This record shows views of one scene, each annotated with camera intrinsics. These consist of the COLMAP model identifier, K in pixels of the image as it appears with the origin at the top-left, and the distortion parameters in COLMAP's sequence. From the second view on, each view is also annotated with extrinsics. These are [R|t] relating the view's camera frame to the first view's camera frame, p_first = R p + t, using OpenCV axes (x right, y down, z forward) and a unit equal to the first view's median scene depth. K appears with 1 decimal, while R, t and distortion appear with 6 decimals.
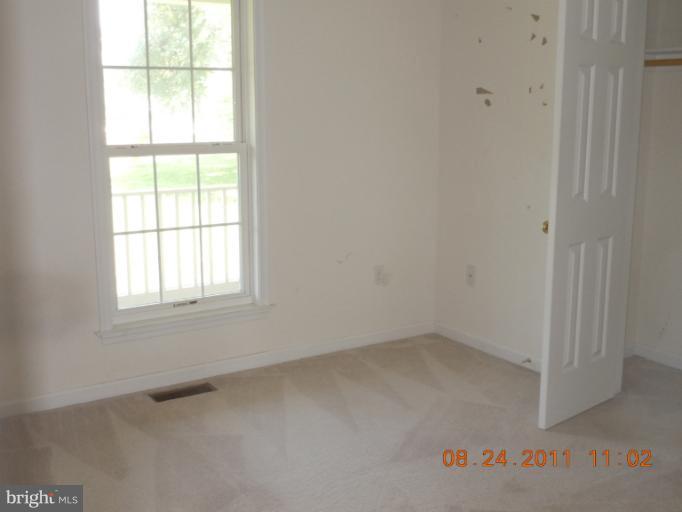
lens RADIAL K [[805.9, 0, 341.0], [0, 805.9, 256.0], [0, 0, 1]] dist [0.012759, 0.020562]
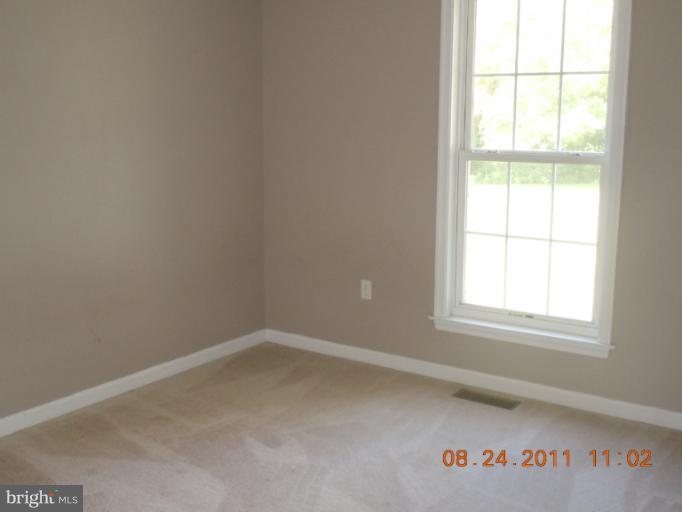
lens RADIAL K [[805.9, 0, 341.0], [0, 805.9, 256.0], [0, 0, 1]] dist [0.012759, 0.020562]
pose [[0.384568, 0.168433, -0.907600, 0.603854], [-0.172549, 0.978999, 0.108571, -0.080623], [0.906826, 0.114853, 0.405555, 0.406345]]
